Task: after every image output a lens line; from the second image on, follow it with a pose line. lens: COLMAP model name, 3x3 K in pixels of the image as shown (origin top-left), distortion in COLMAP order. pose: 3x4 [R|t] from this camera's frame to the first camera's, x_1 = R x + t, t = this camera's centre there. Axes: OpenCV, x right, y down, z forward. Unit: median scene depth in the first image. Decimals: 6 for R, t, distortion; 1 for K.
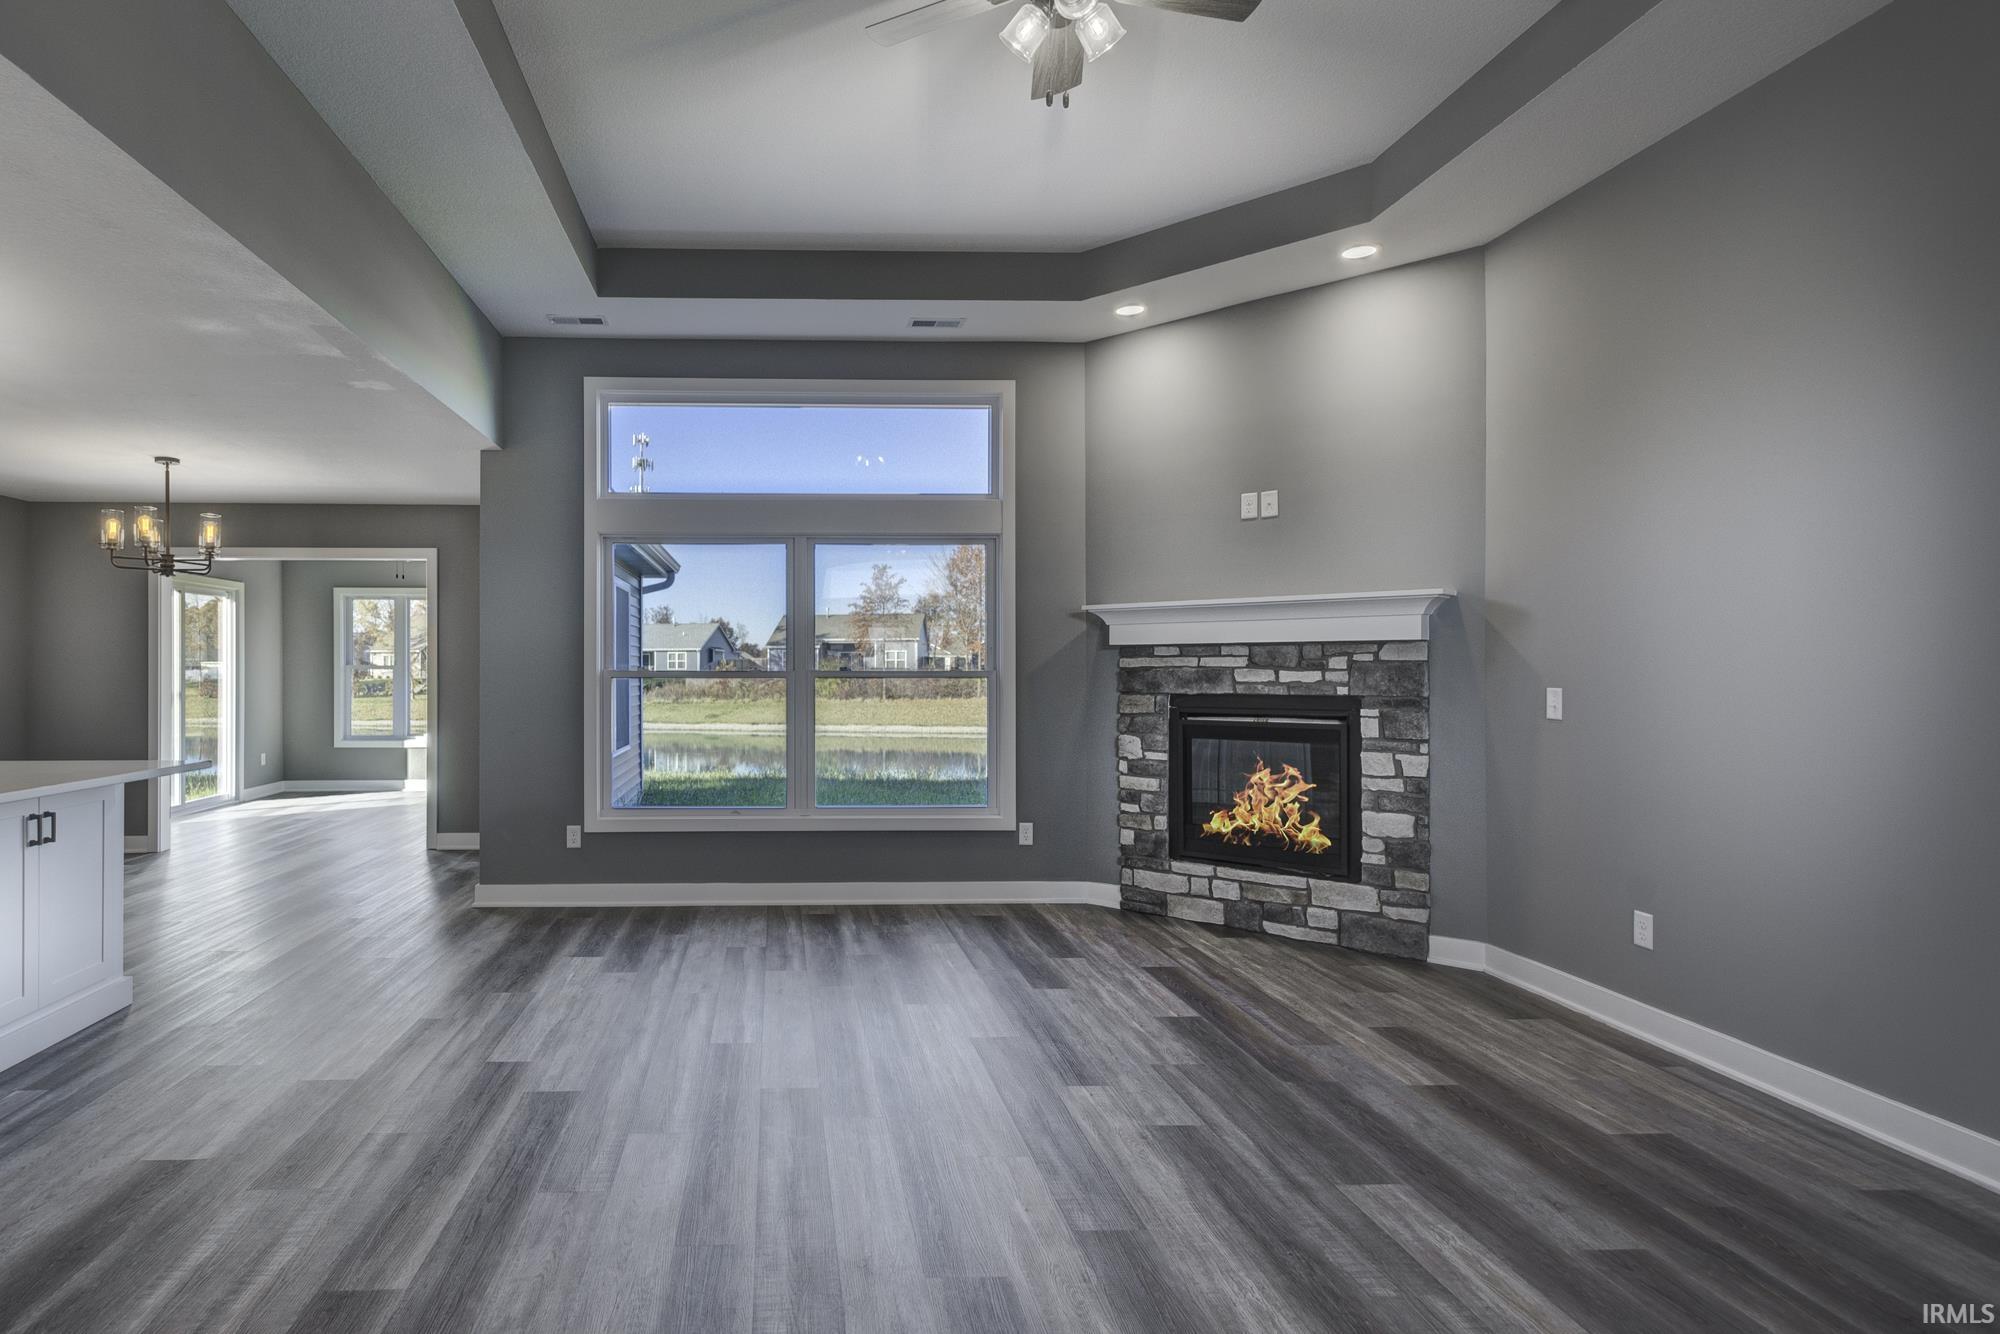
lens RADIAL K [[1036.2, 0, 810.7], [0, 1036.2, 661.8], [0, 0, 1]] dist [0.012912, -0.005154]
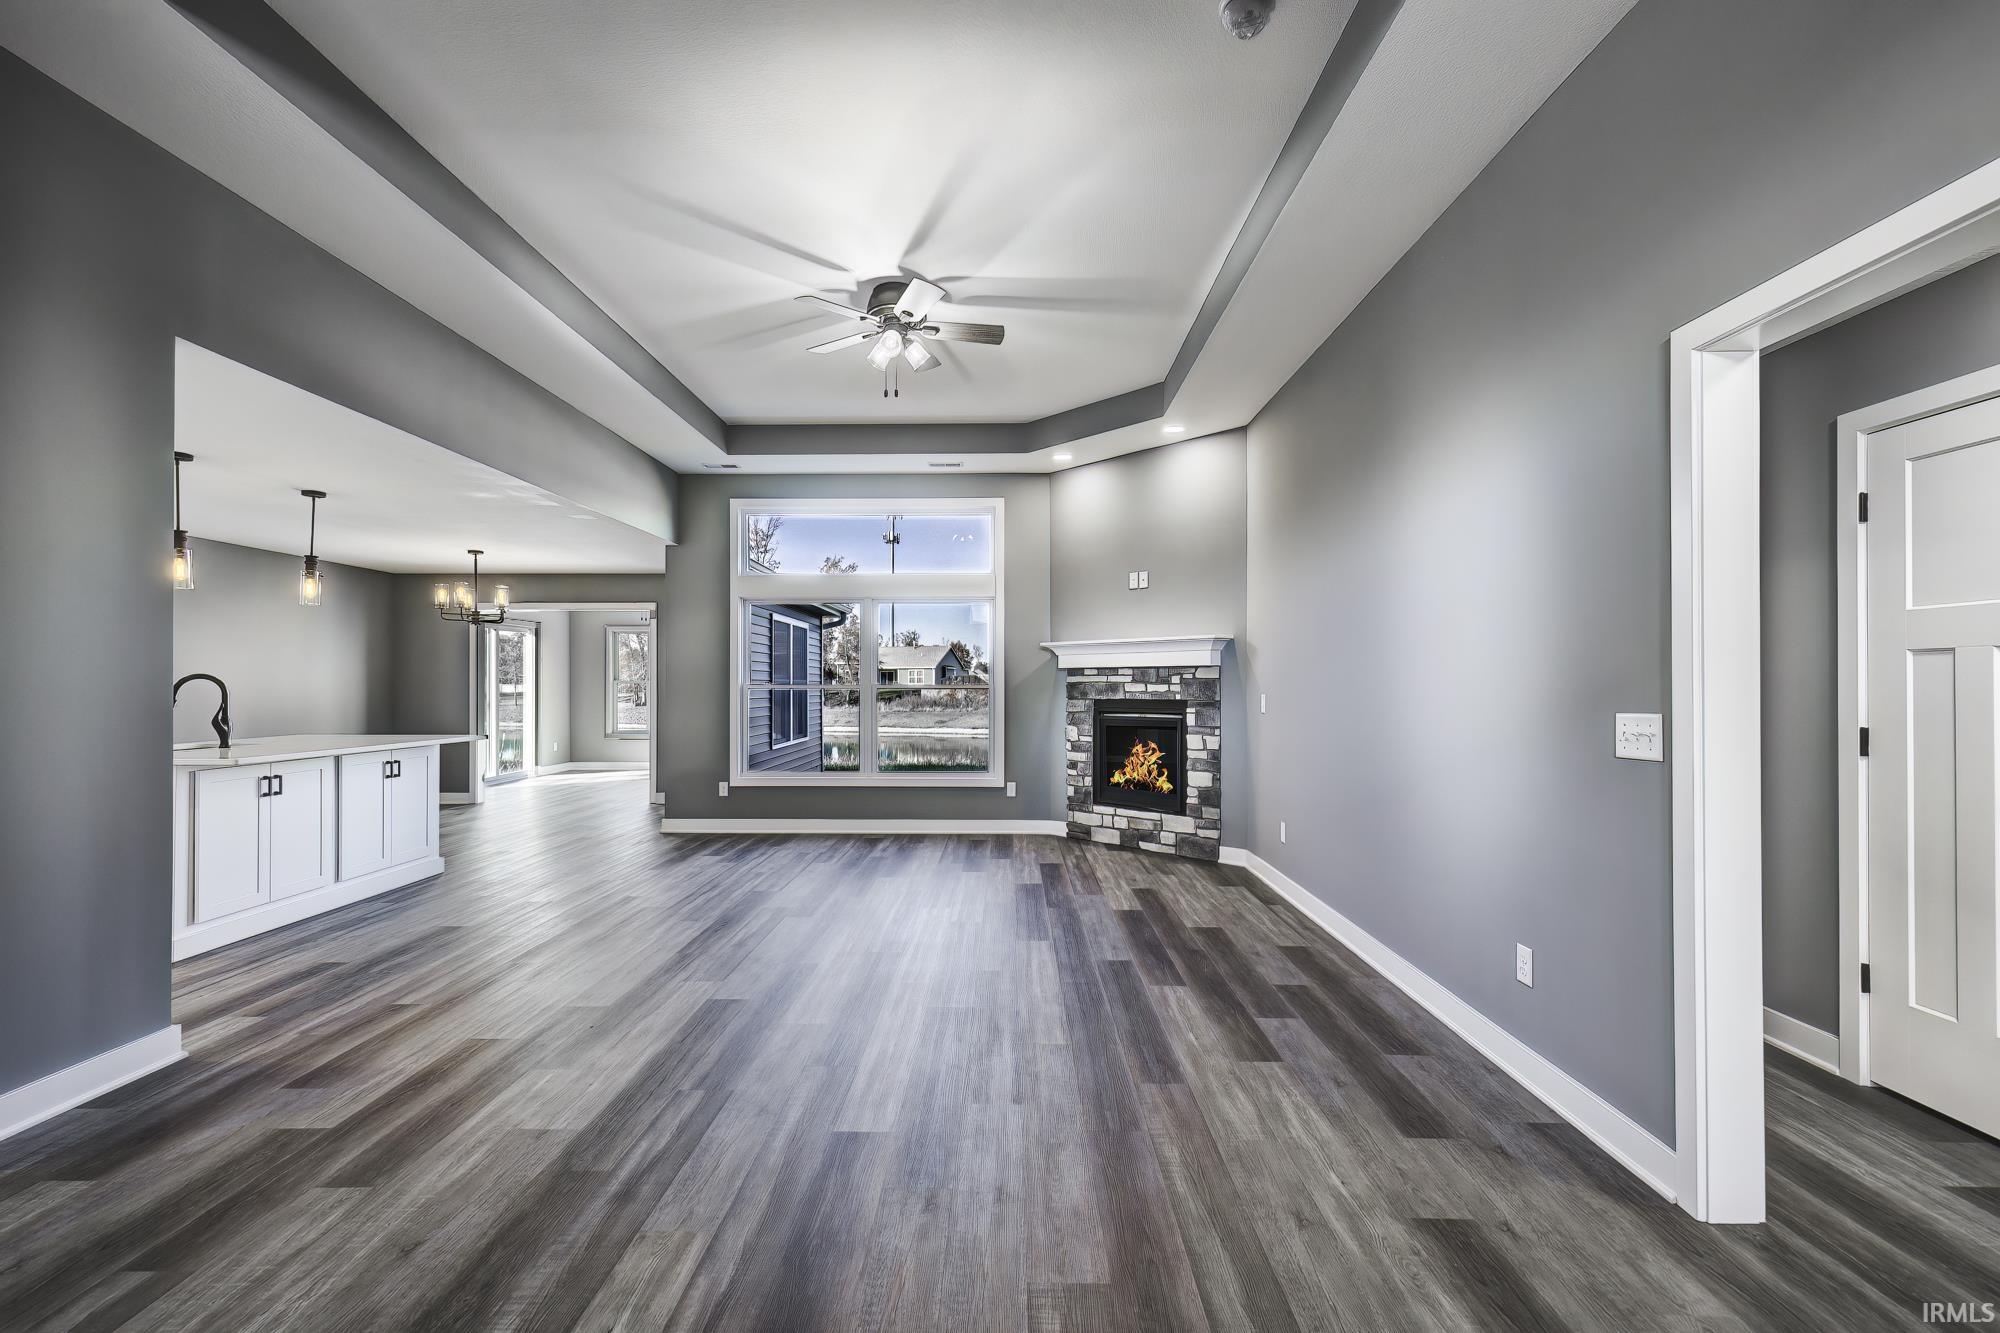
lens RADIAL K [[878.4, 0, 1001.5], [0, 878.4, 680.0], [0, 0, 1]] dist [0.009070, -0.000089]
pose [[0.998937, -0.000205, -0.046103, 0.282499], [0.000341, 0.999996, 0.002927, -0.002085], [0.046102, -0.002939, 0.998932, -0.350962]]
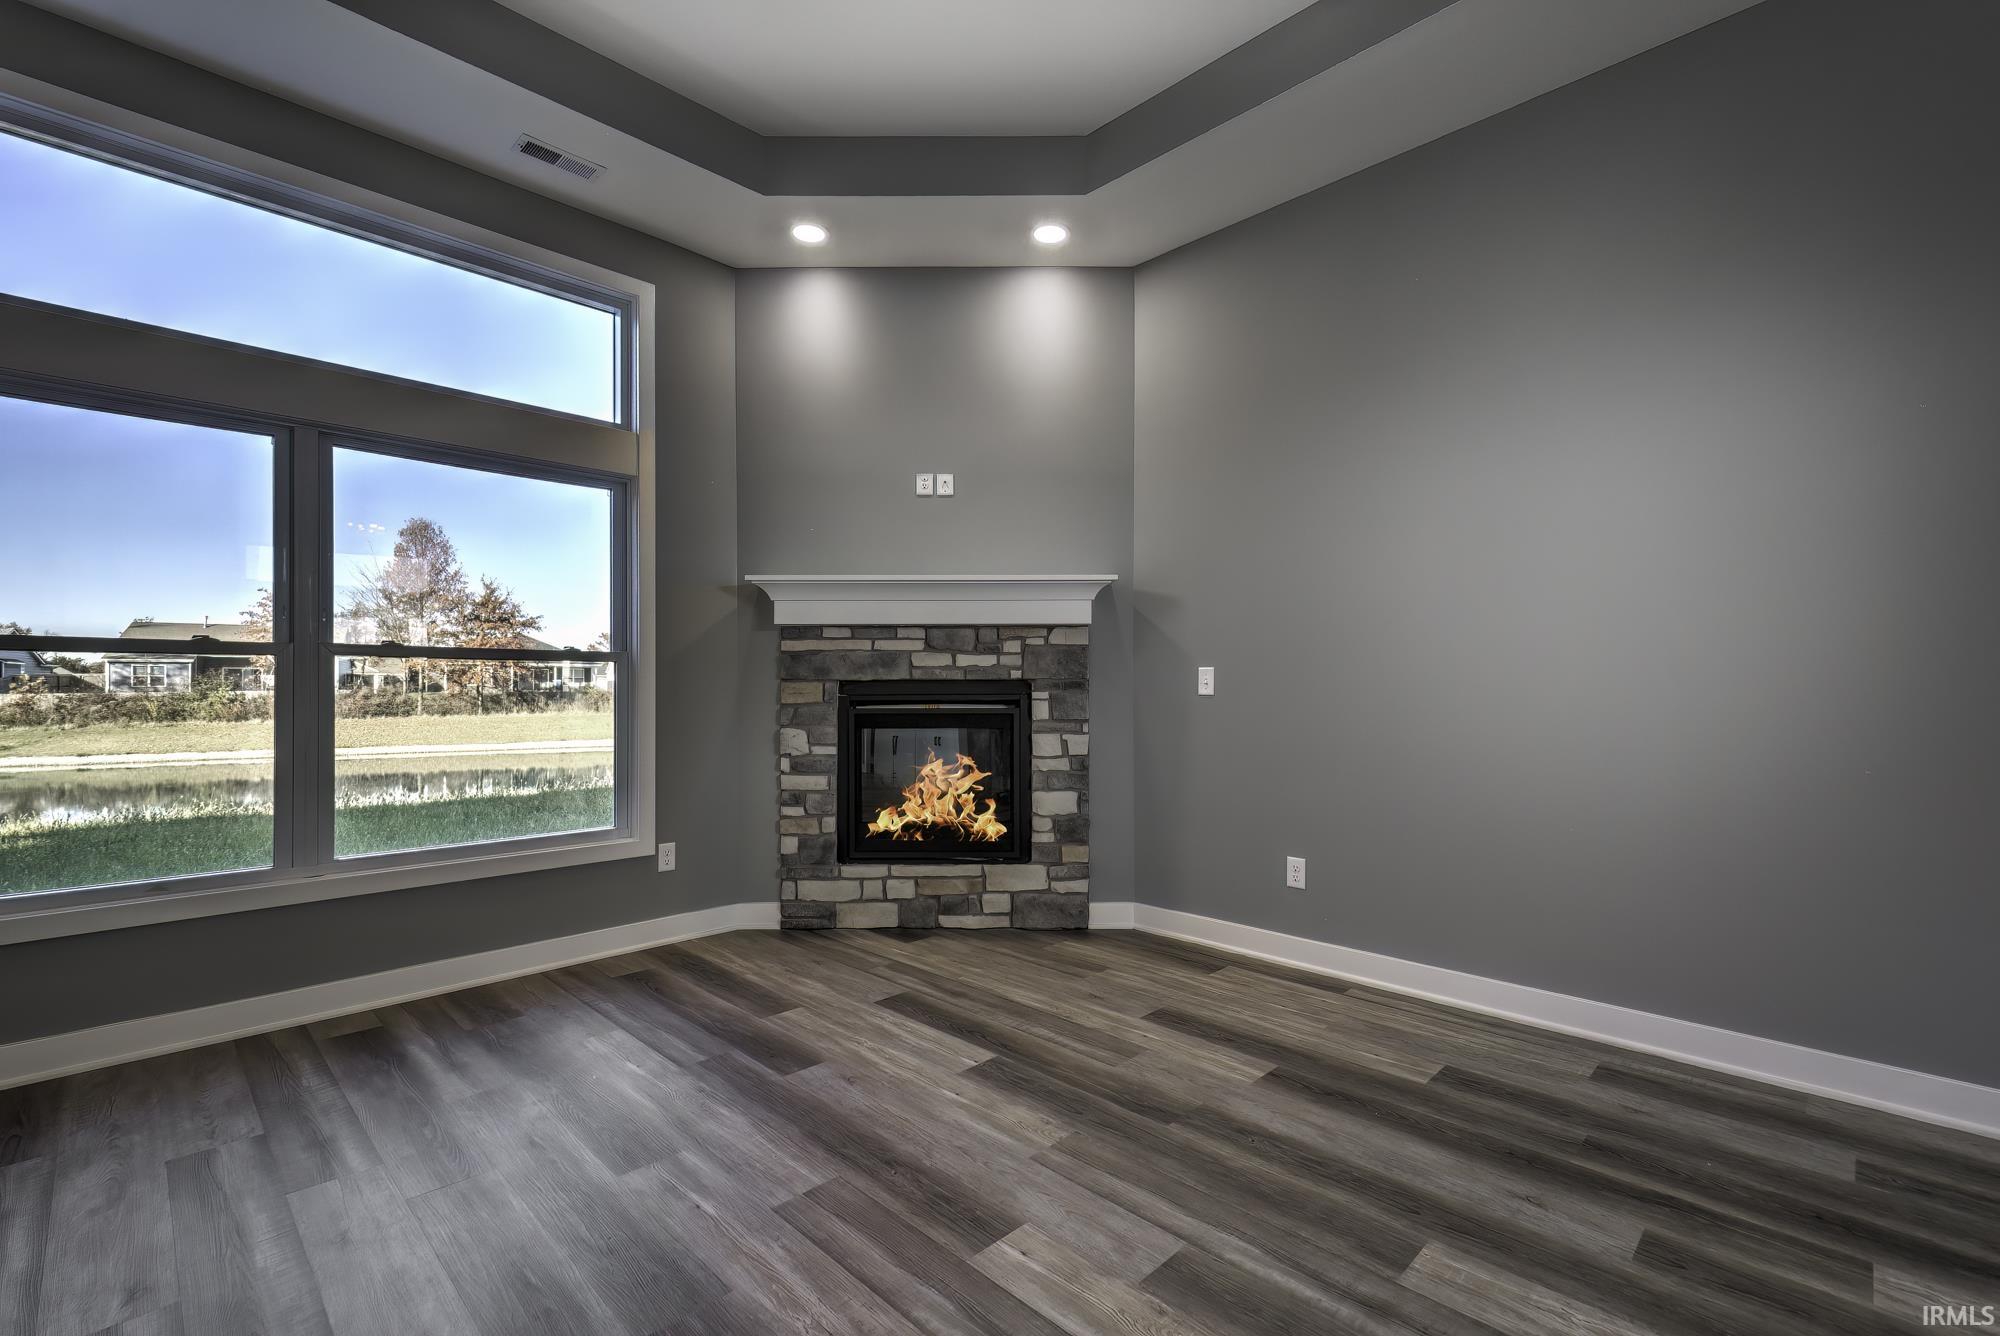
lens RADIAL K [[866.6, 0, 989.2], [0, 866.6, 681.6], [0, 0, 1]] dist [0.017389, -0.003368]
pose [[0.730448, 0.003927, 0.682957, -0.076588], [-0.002803, 0.999992, -0.002752, 0.035157], [-0.682963, 0.000096, 0.730453, 0.378597]]
